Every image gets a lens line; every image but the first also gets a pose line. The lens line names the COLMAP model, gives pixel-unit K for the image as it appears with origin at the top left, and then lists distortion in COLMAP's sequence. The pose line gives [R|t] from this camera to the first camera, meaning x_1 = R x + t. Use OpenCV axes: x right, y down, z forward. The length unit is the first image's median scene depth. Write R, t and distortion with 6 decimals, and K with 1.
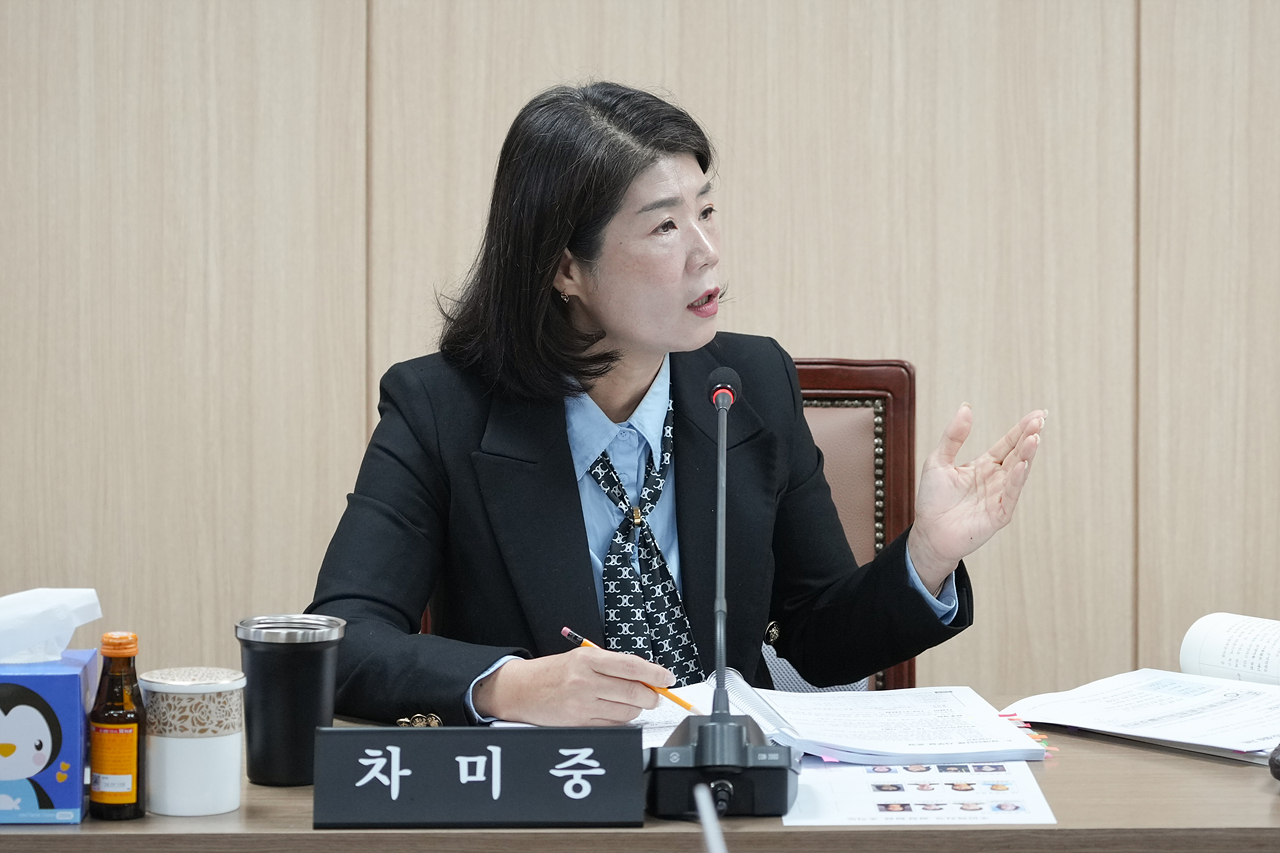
lens RADIAL K [[4680.0, 0, 645.7], [0, 4680.0, 424.7], [0, 0, 1]] dist [-0.133754, 0.000000]
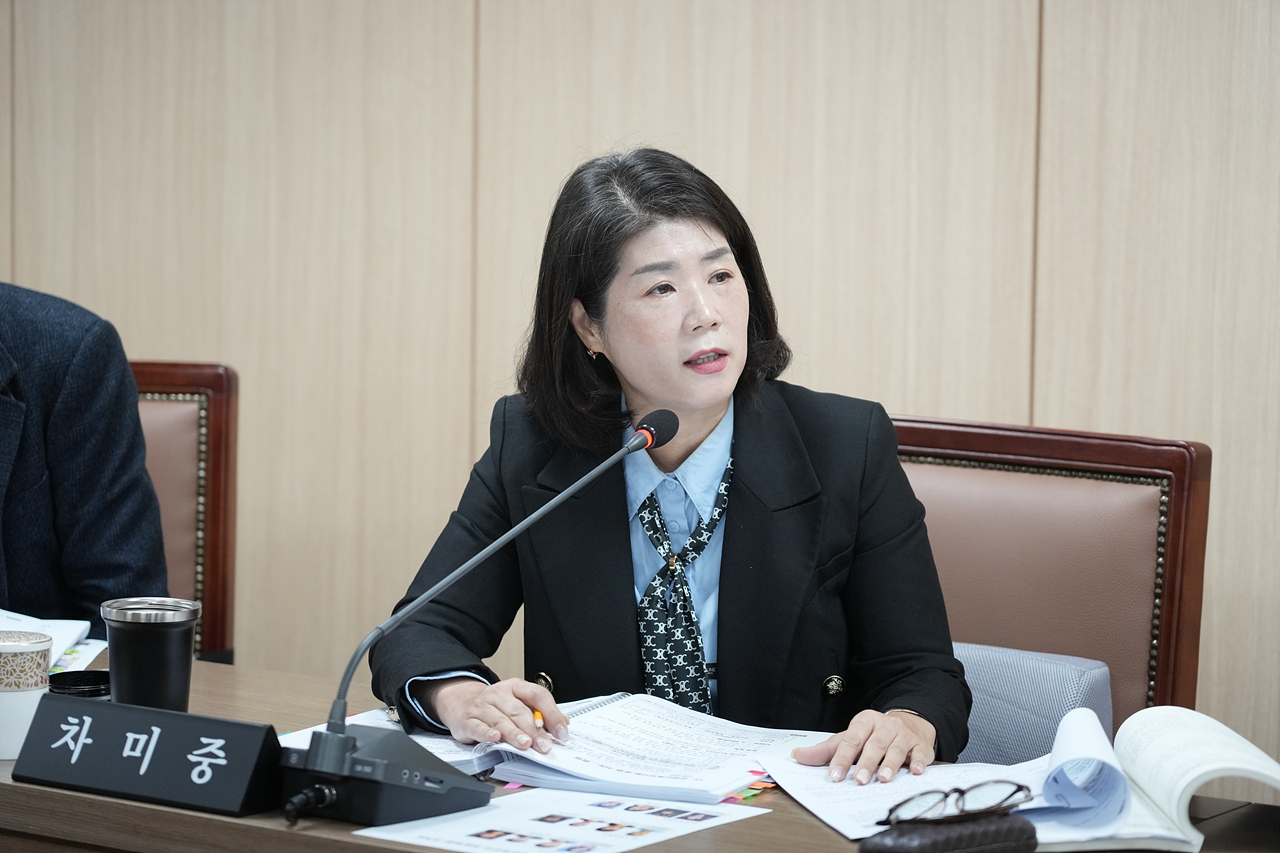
lens RADIAL K [[3824.9, 0, 629.8], [0, 3824.9, 419.5], [0, 0, 1]] dist [-0.025545, 0.000000]
pose [[0.781273, 0.060972, -0.621205, 0.537629], [-0.073848, 0.997257, 0.005005, -0.015742], [0.619806, 0.041965, 0.783632, 0.299853]]
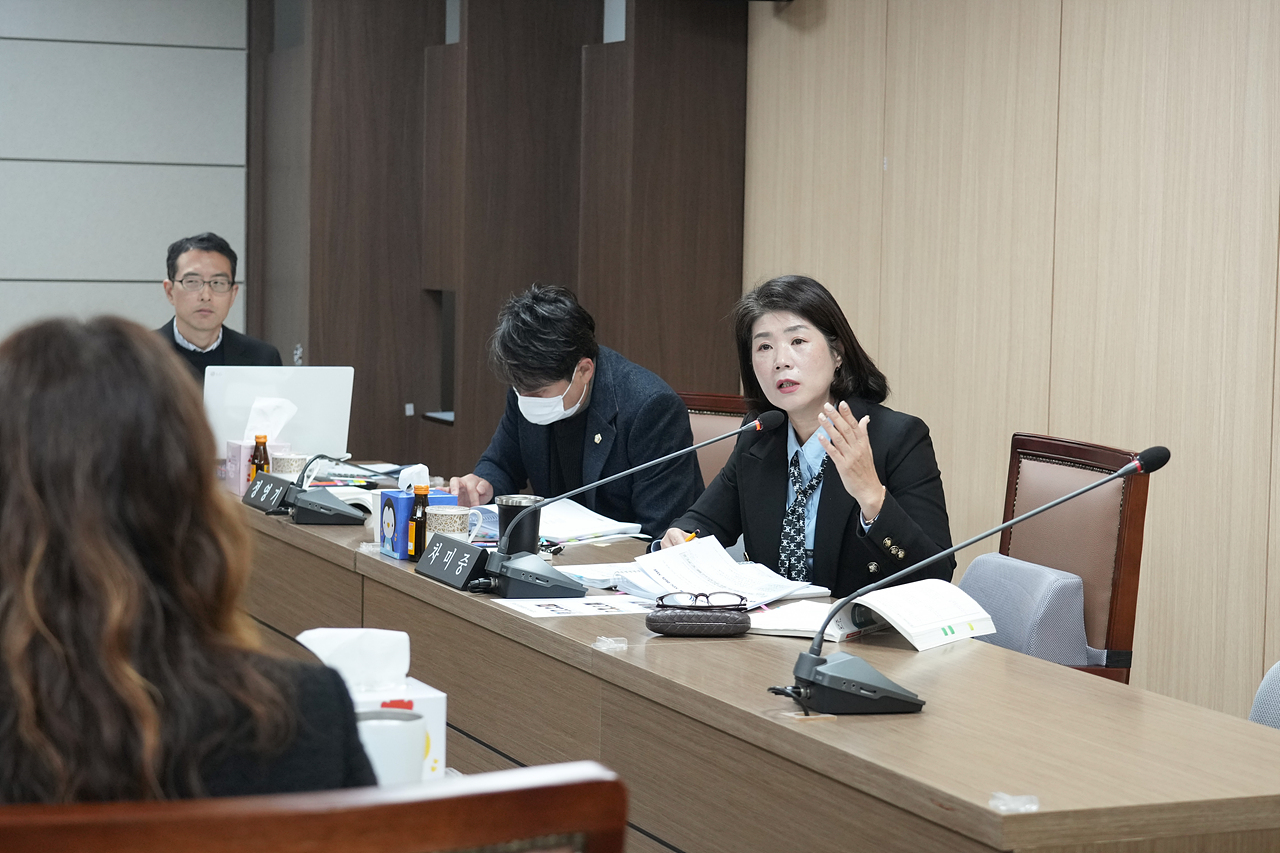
lens RADIAL K [[2714.5, 0, 641.2], [0, 2714.5, 425.2], [0, 0, 1]] dist [0.032491, 0.000000]
pose [[0.306375, 0.064271, -0.949739, 1.087255], [-0.120202, 0.992344, 0.028378, -0.034215], [0.944291, 0.105467, 0.311755, 0.567983]]
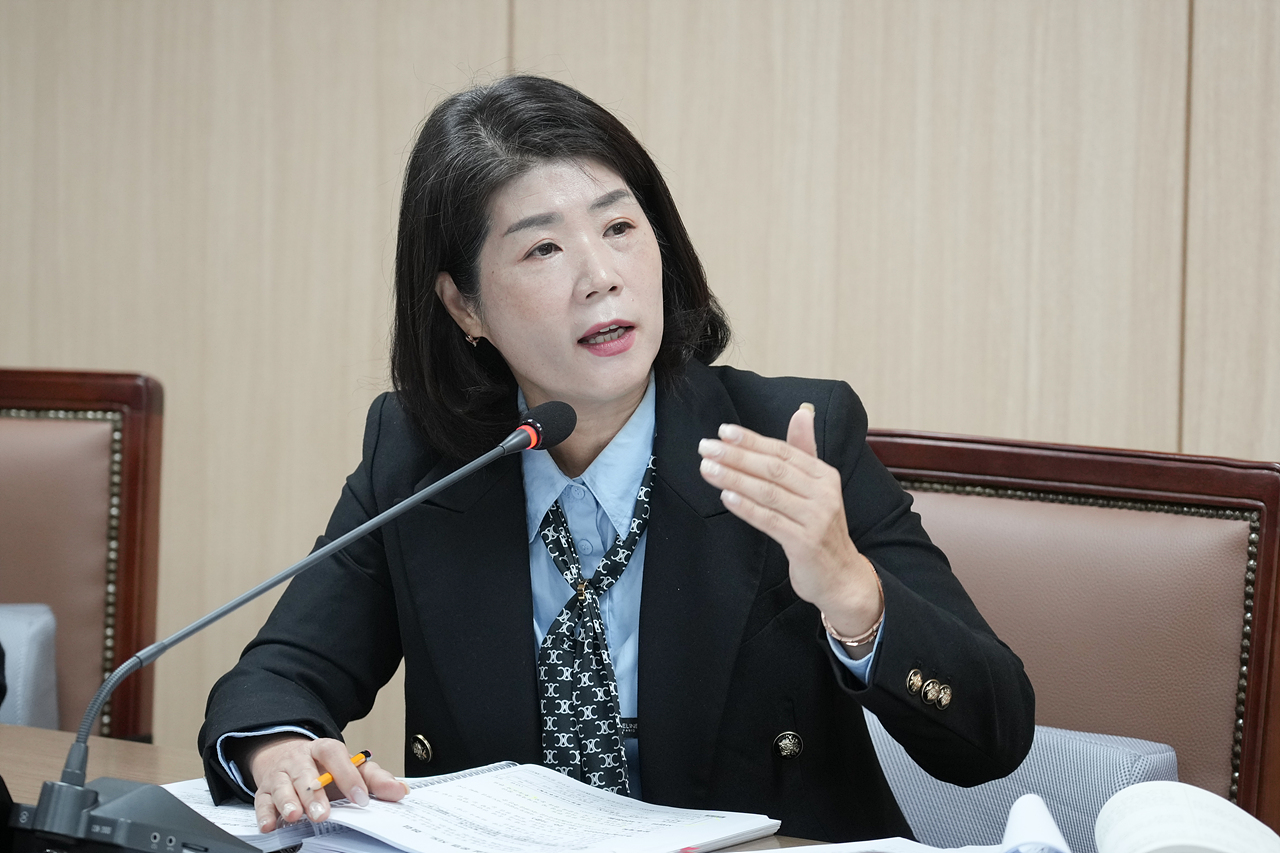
lens RADIAL K [[5008.2, 0, 630.5], [0, 5008.2, 420.1], [0, 0, 1]] dist [0.168740, 0.000000]
pose [[0.713221, 0.050315, -0.699131, 0.640109], [-0.087852, 0.995972, -0.017944, 0.004464], [0.695412, 0.074218, 0.714768, 0.354763]]
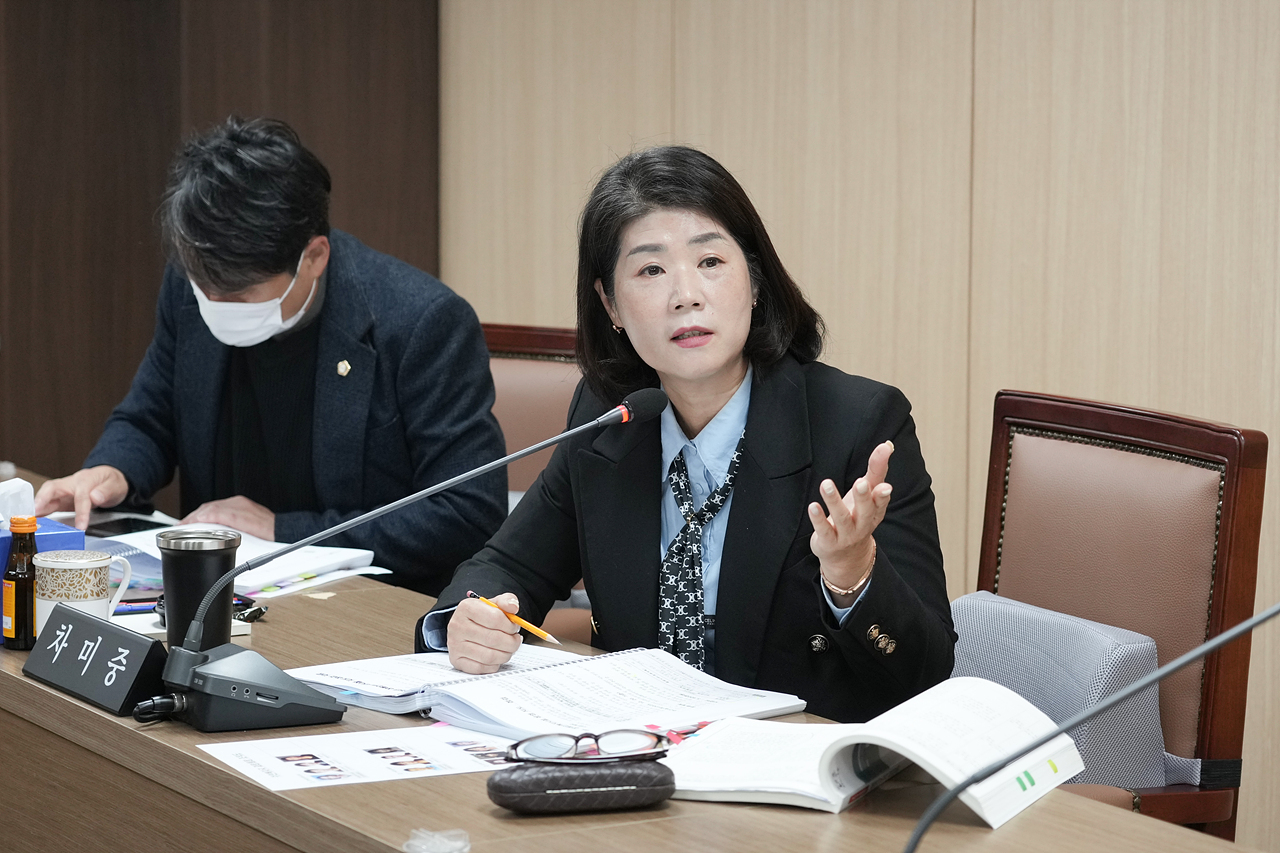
lens RADIAL K [[3425.9, 0, 625.6], [0, 3425.9, 421.0], [0, 0, 1]] dist [-0.089897, 0.000000]
pose [[0.437604, 0.090526, -0.894599, 0.763668], [-0.094678, 0.994027, 0.054274, -0.049803], [0.894169, 0.060948, 0.443561, 0.600943]]
